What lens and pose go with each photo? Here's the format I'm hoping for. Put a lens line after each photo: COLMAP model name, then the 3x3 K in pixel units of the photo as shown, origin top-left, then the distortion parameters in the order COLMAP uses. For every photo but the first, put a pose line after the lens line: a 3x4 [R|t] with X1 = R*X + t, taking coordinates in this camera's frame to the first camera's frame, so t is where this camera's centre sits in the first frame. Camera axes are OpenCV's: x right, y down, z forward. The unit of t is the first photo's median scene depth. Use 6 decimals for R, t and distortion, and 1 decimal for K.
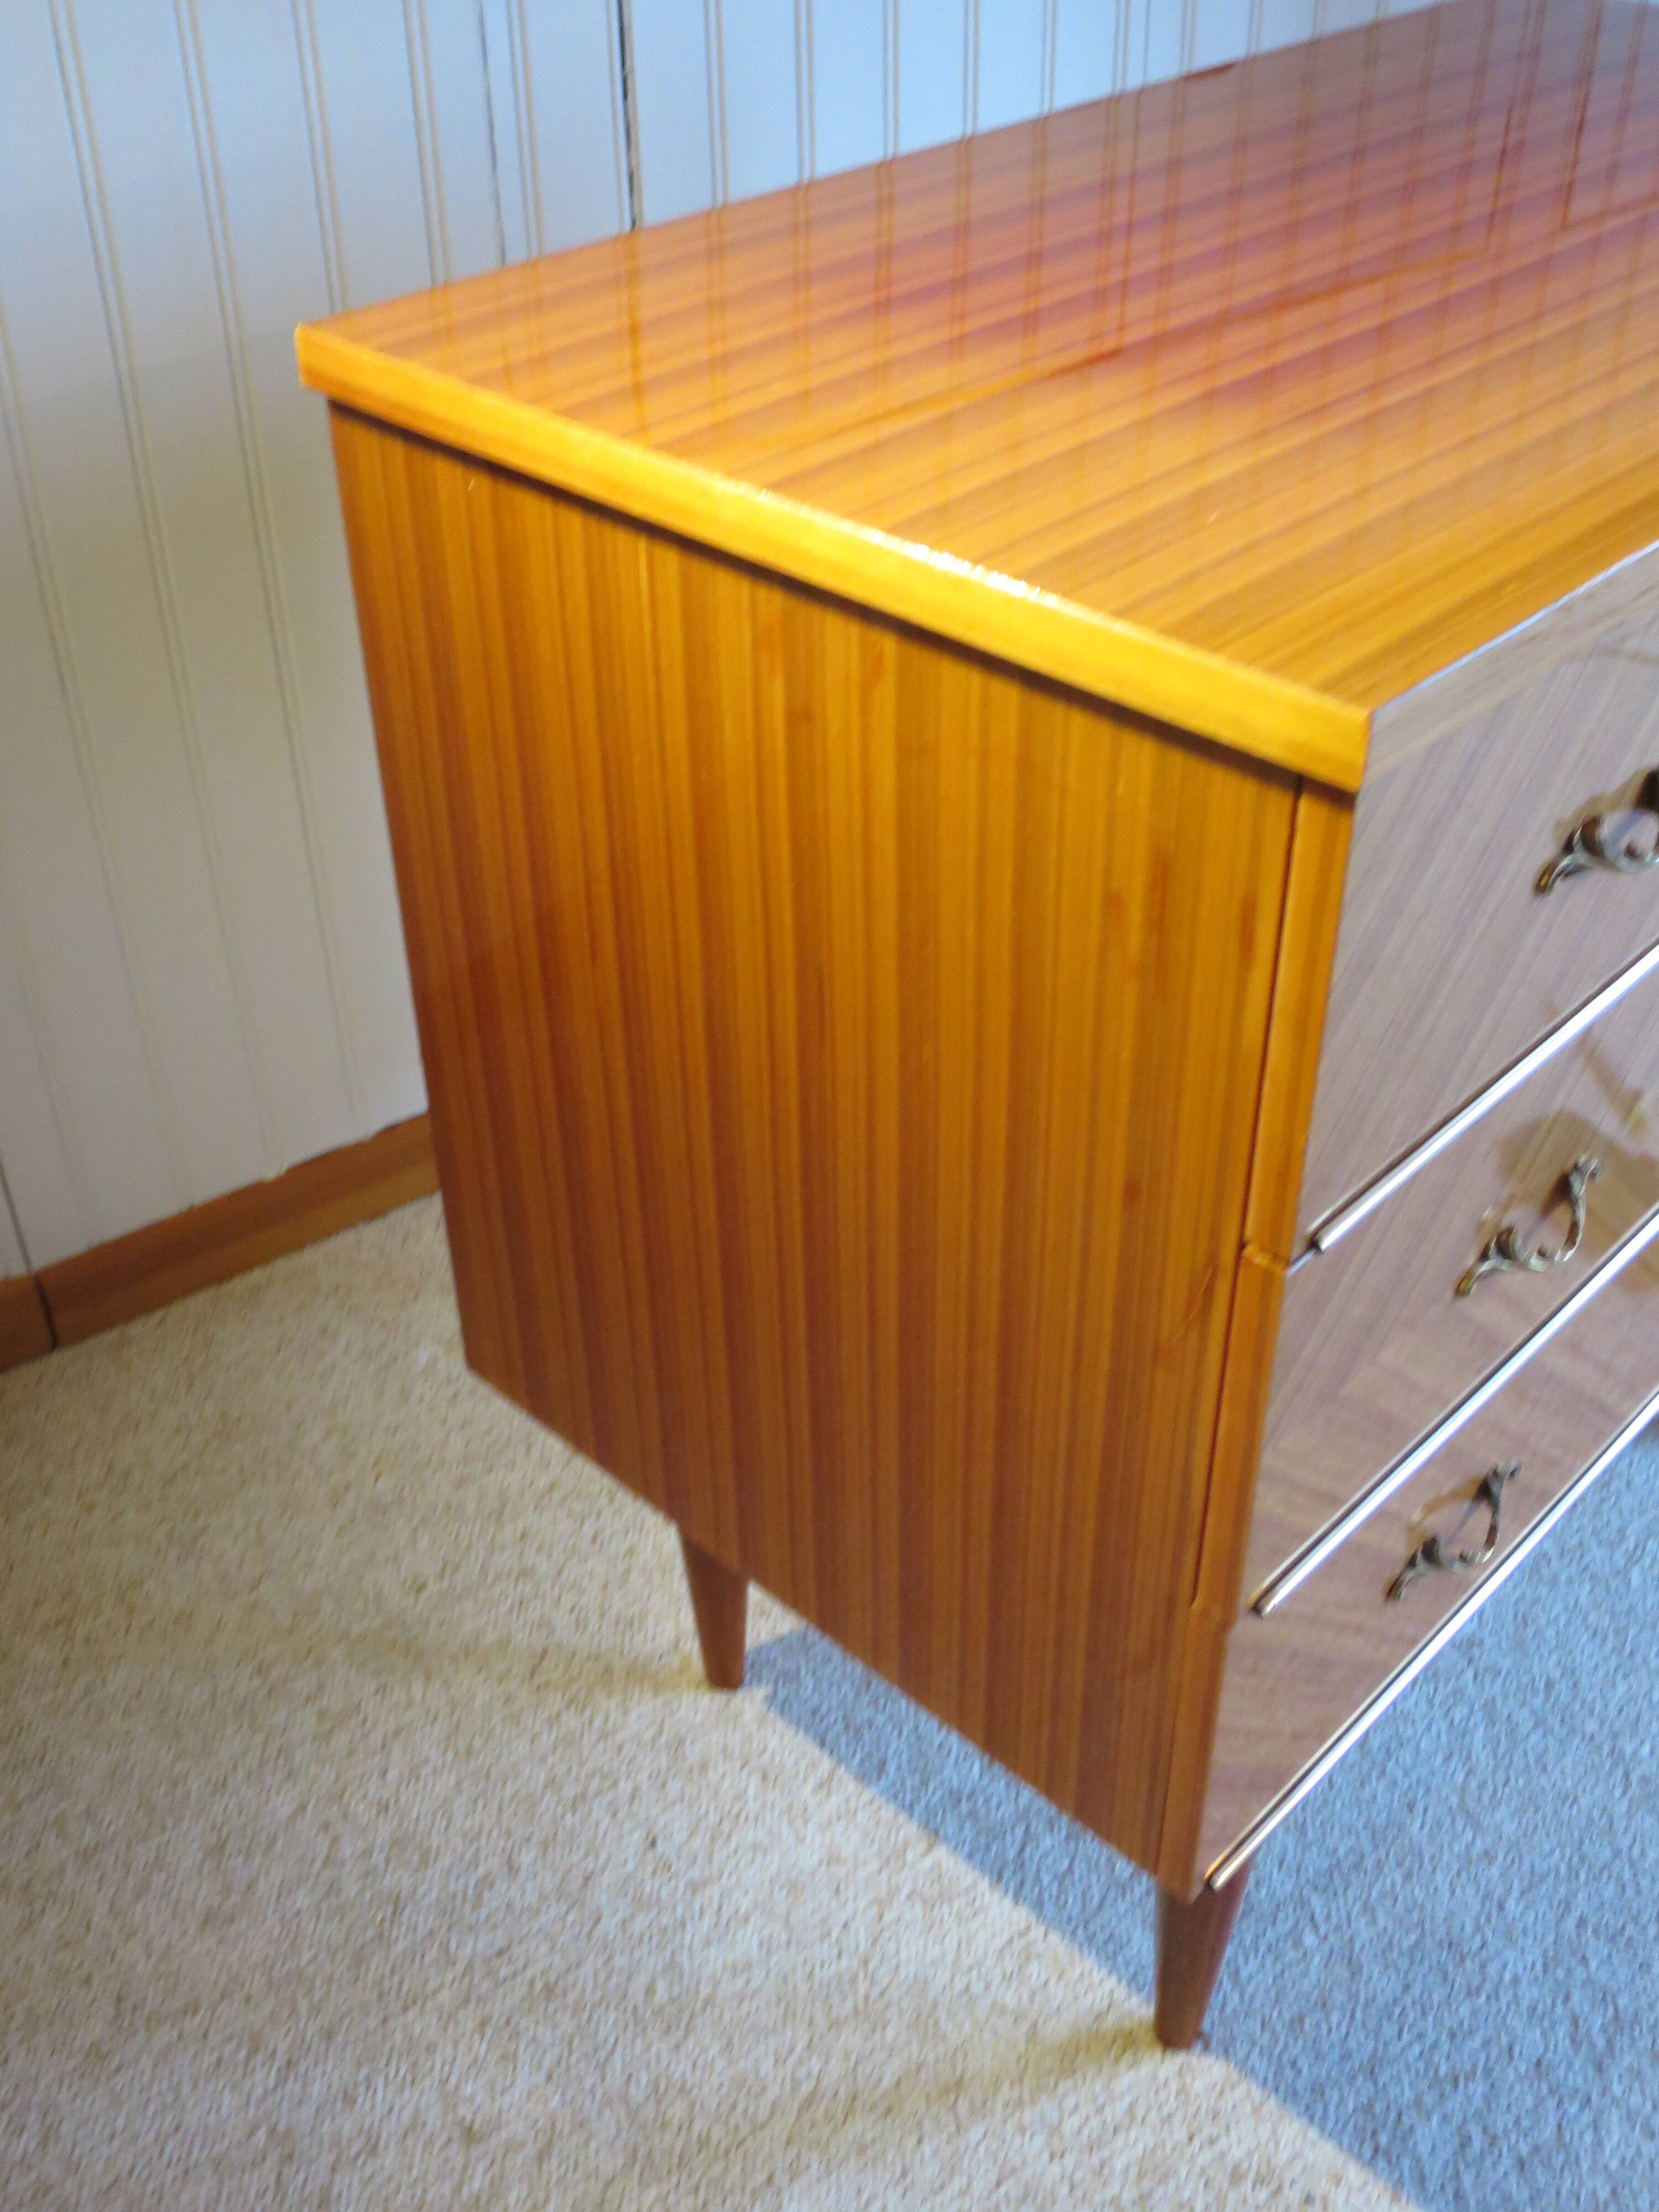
lens RADIAL K [[2274.5, 0, 828.2], [0, 2274.5, 1096.5], [0, 0, 1]] dist [-0.065148, 0.000000]
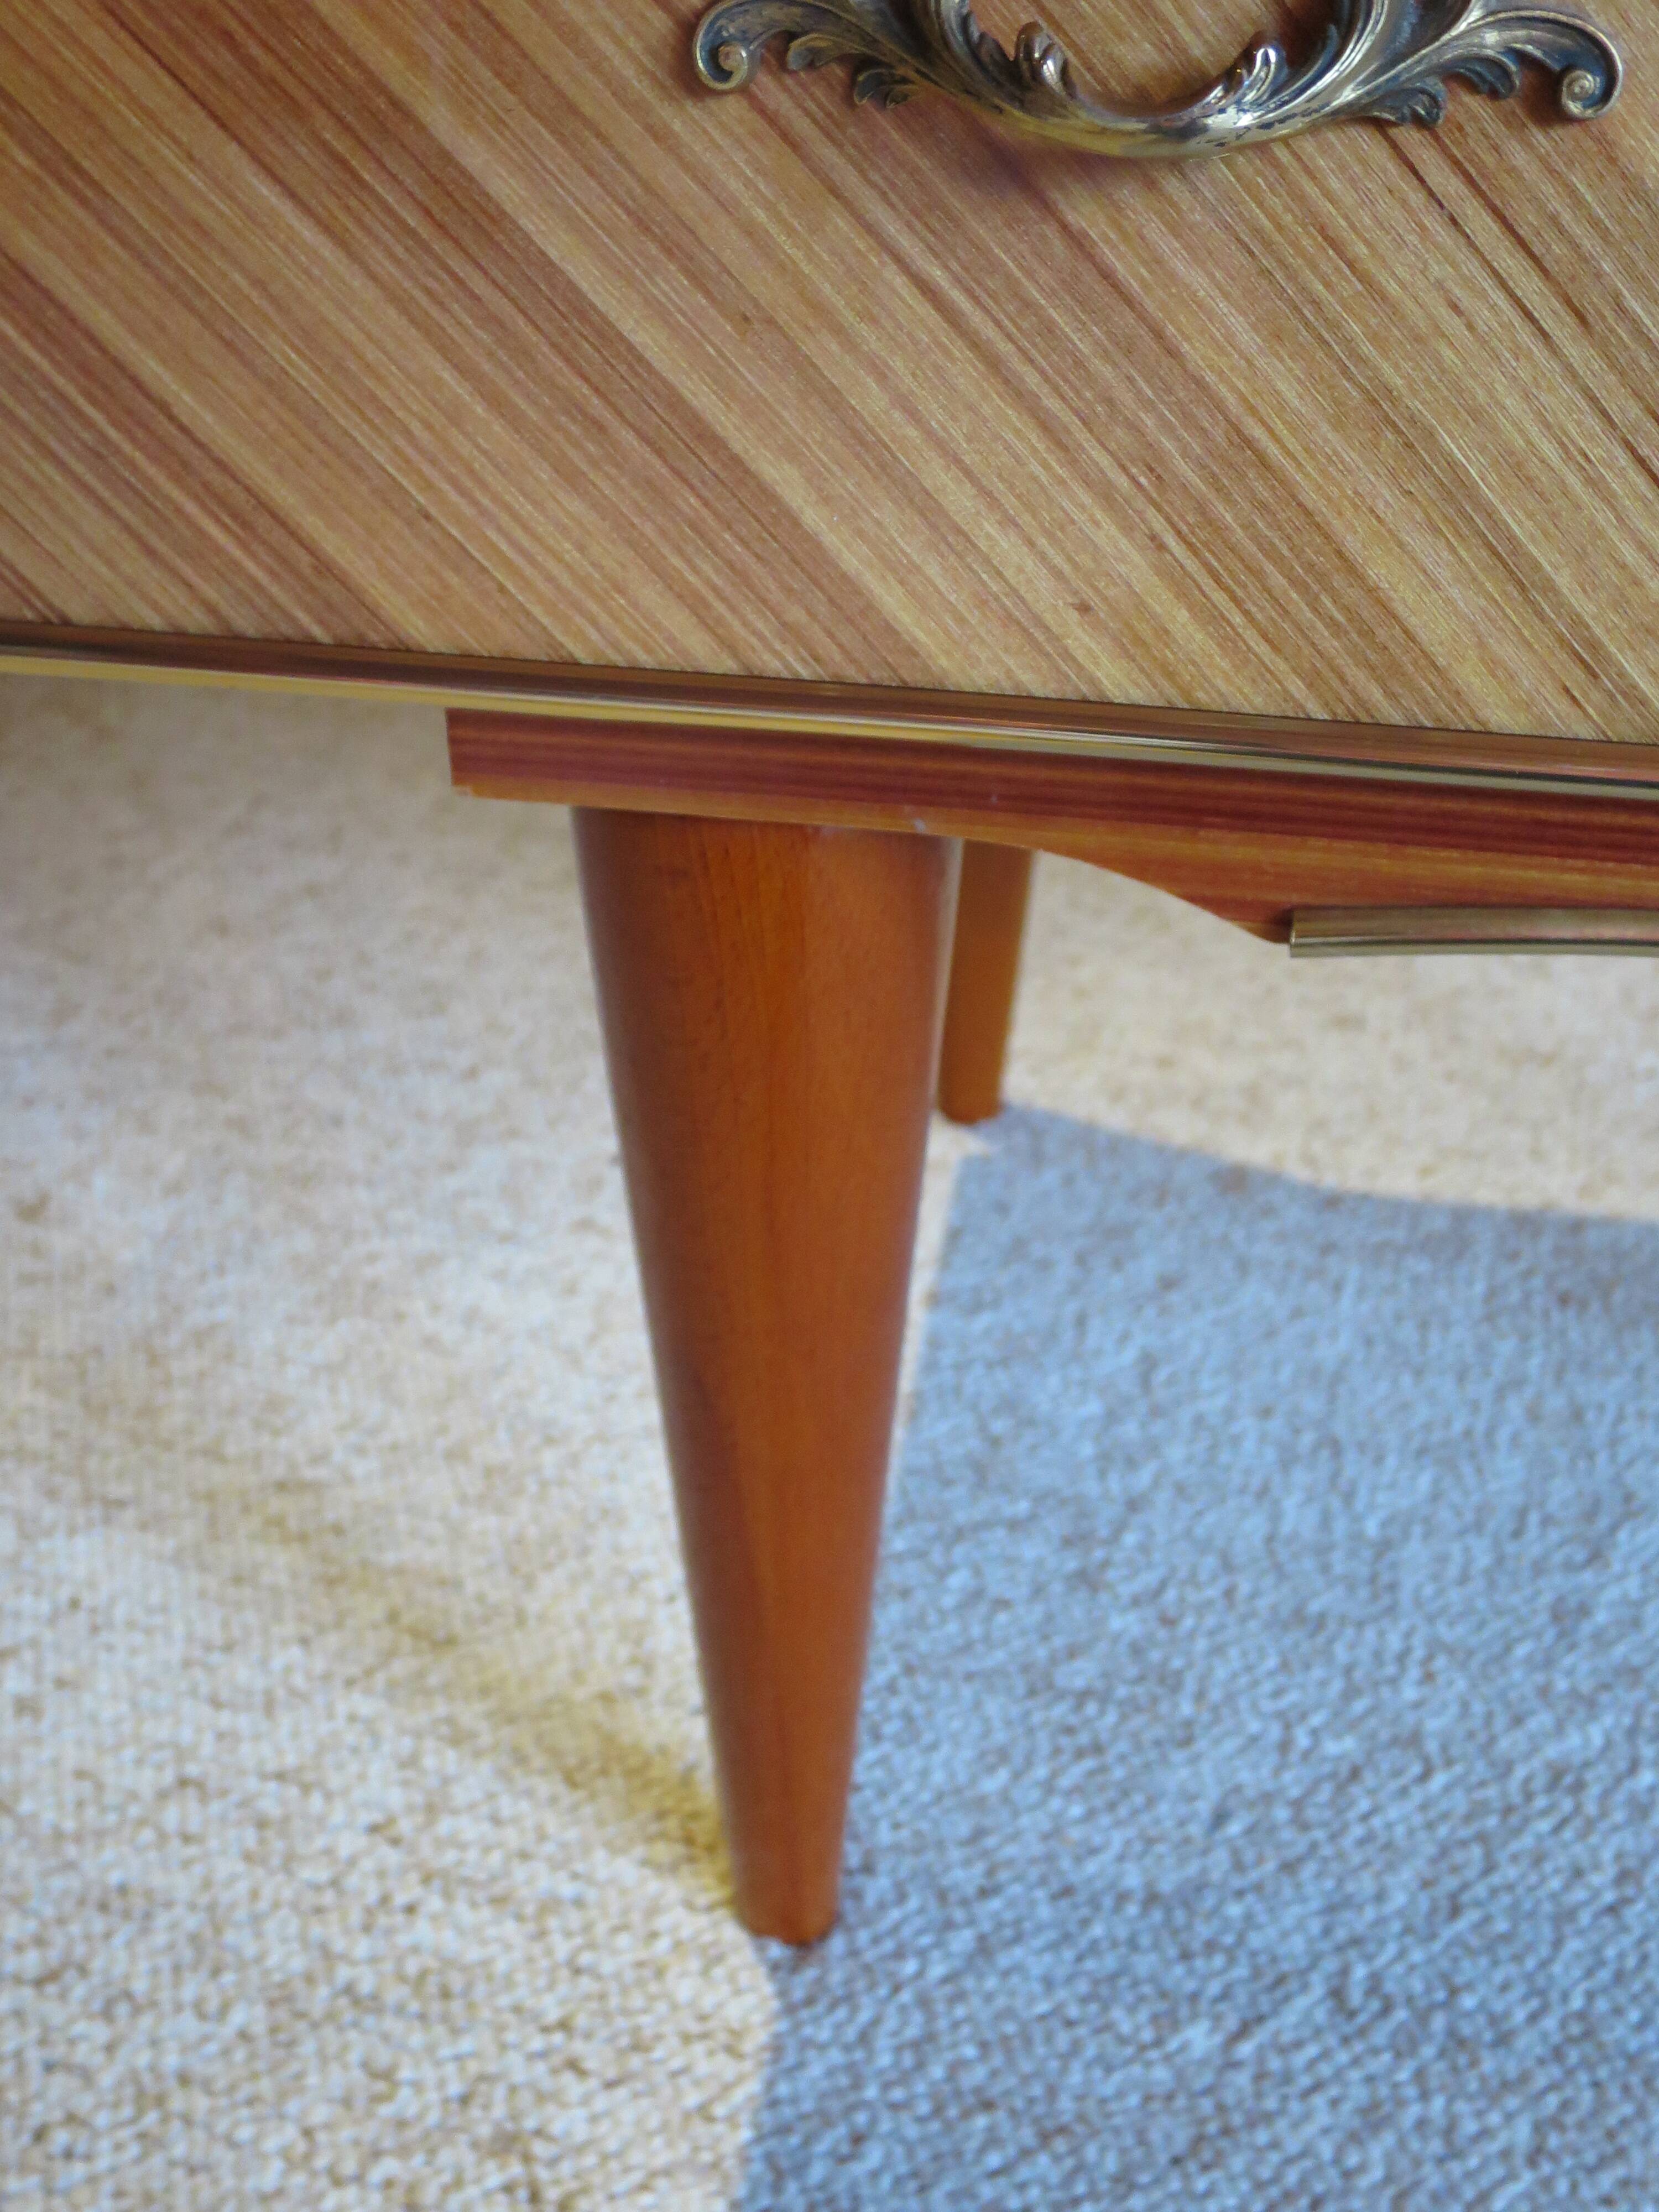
lens RADIAL K [[2274.5, 0, 832.8], [0, 2274.5, 1099.7], [0, 0, 1]] dist [-0.065148, 0.000000]
pose [[0.565760, 0.456652, -0.686574, 0.368780], [-0.508883, 0.848530, 0.145035, 0.207792], [0.648809, 0.267331, 0.712447, 0.624375]]
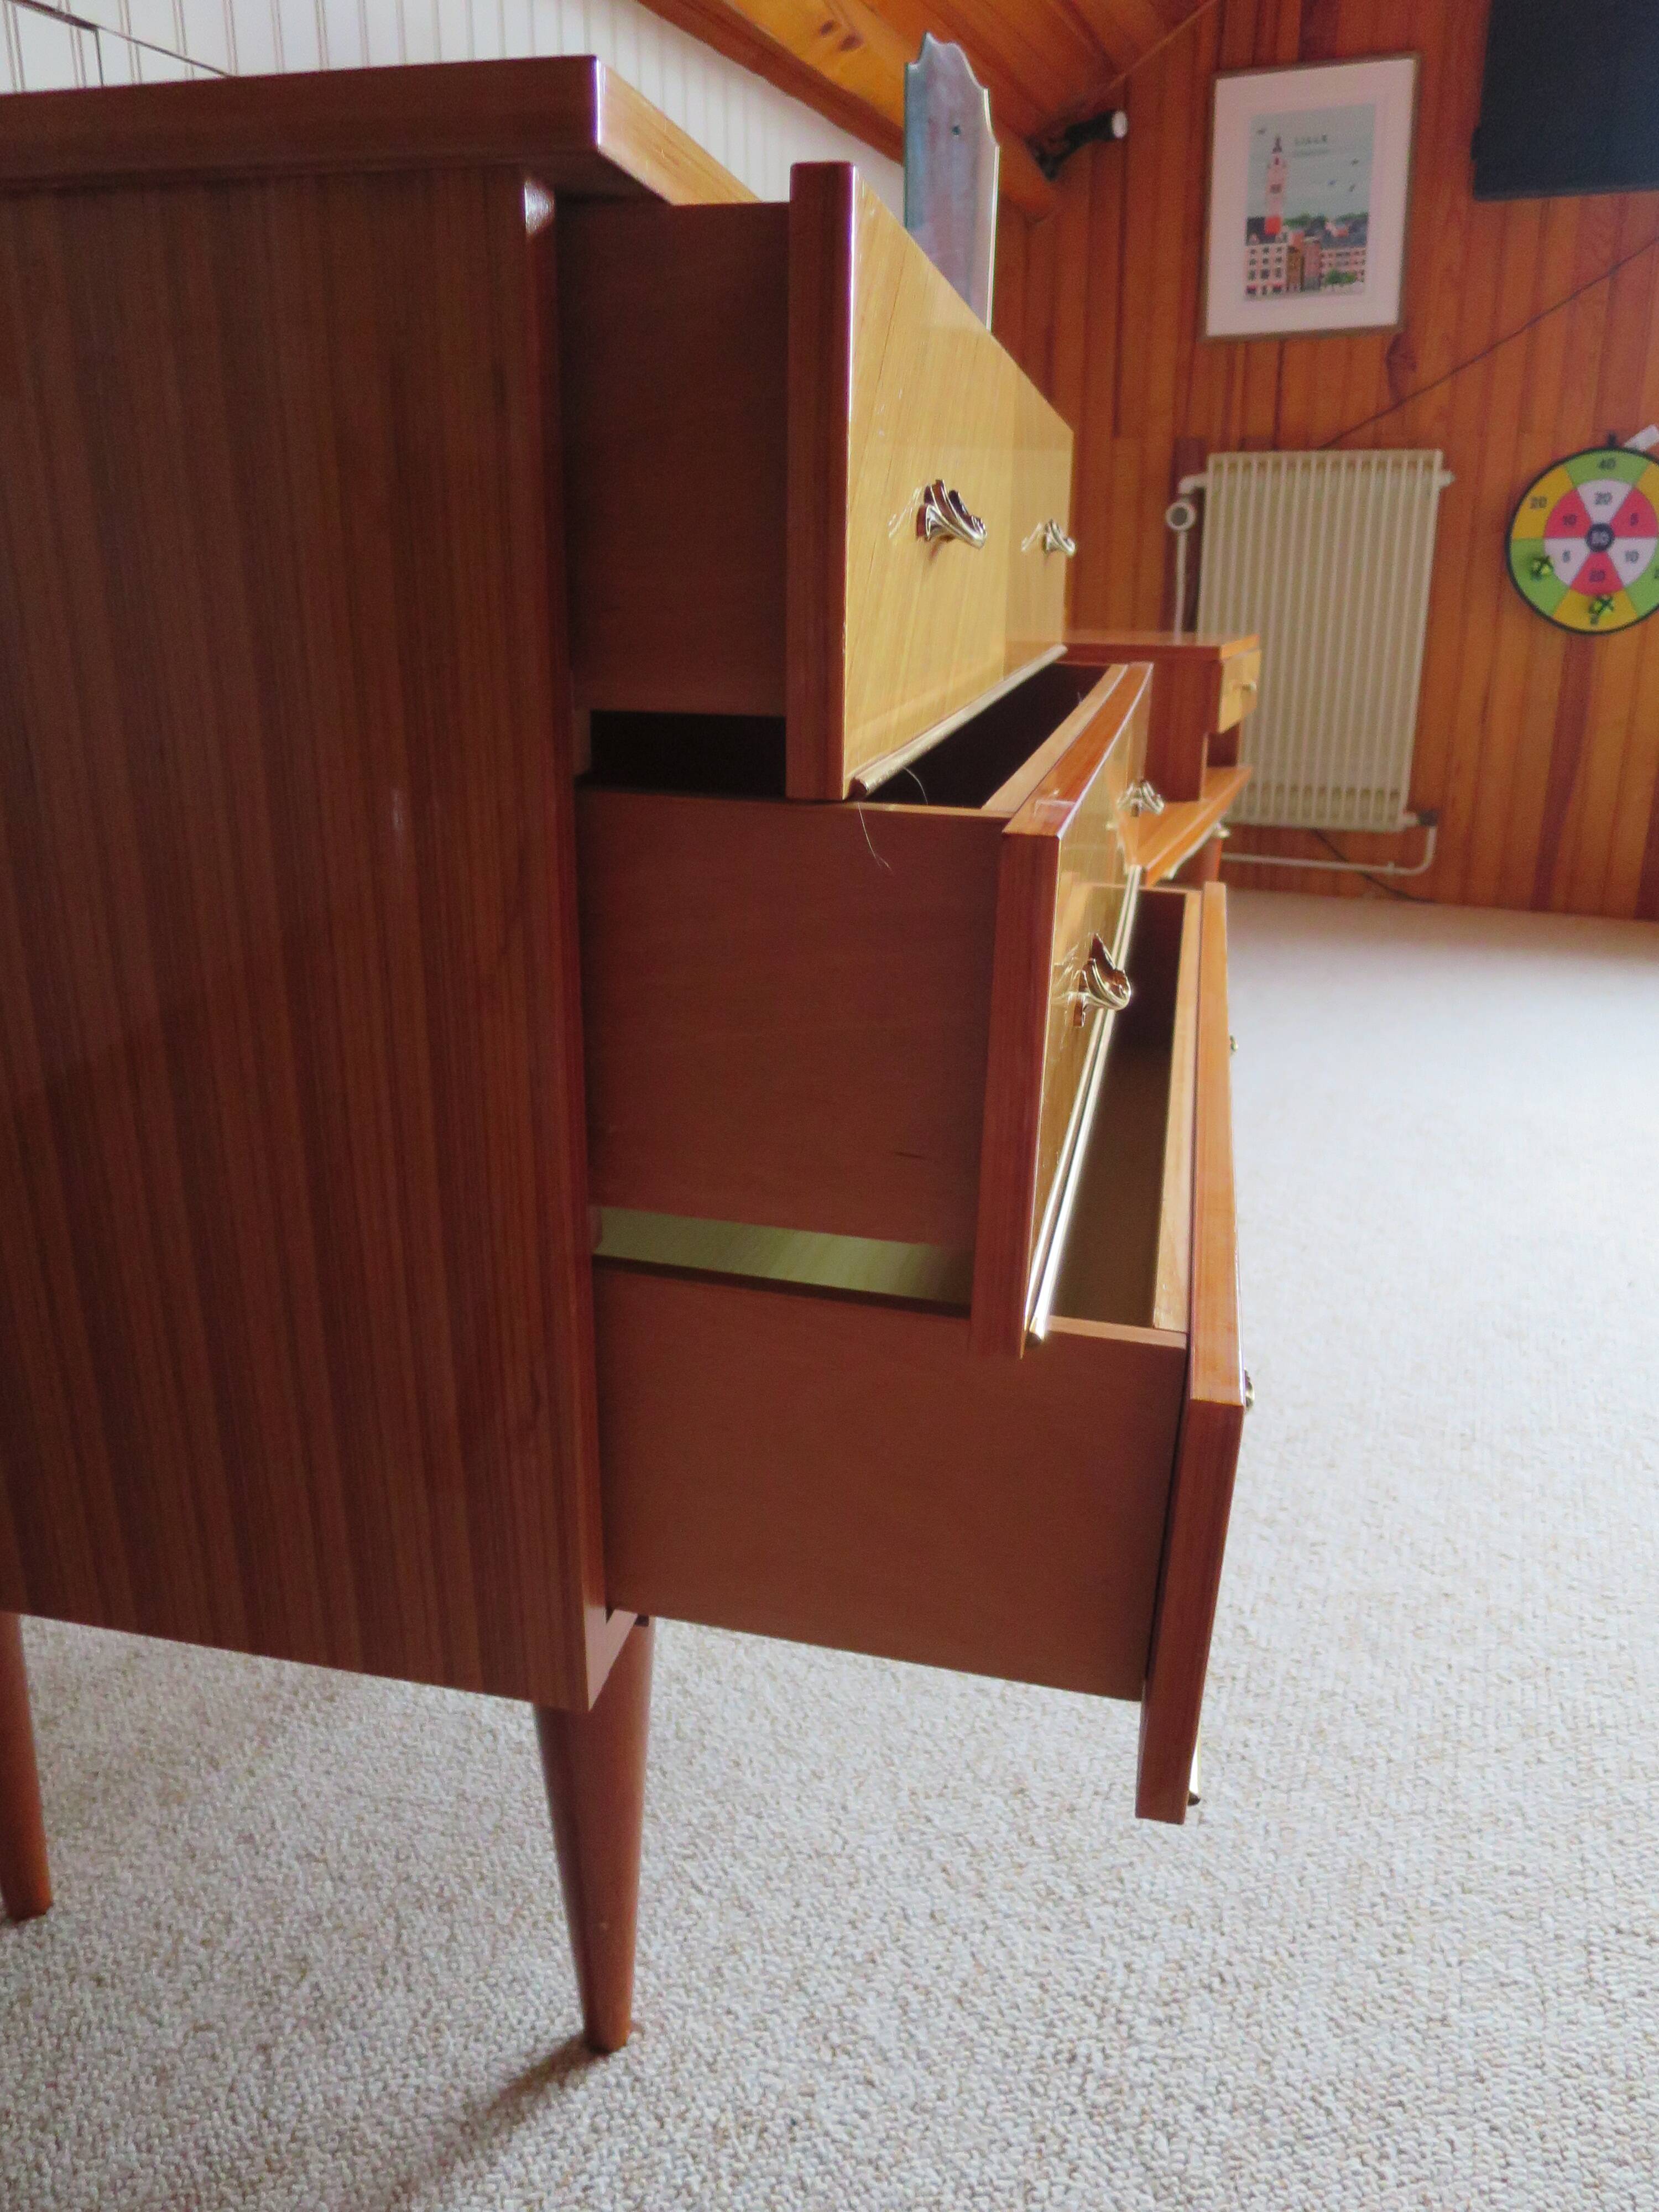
lens RADIAL K [[1595.7, 0, 826.2], [0, 1595.7, 1106.4], [0, 0, 1]] dist [-0.047924, 0.008921]
pose [[0.850301, -0.151066, 0.504151, -0.044984], [0.299567, 0.926525, -0.227620, 0.216299], [-0.432723, 0.344572, 0.833079, 0.241521]]
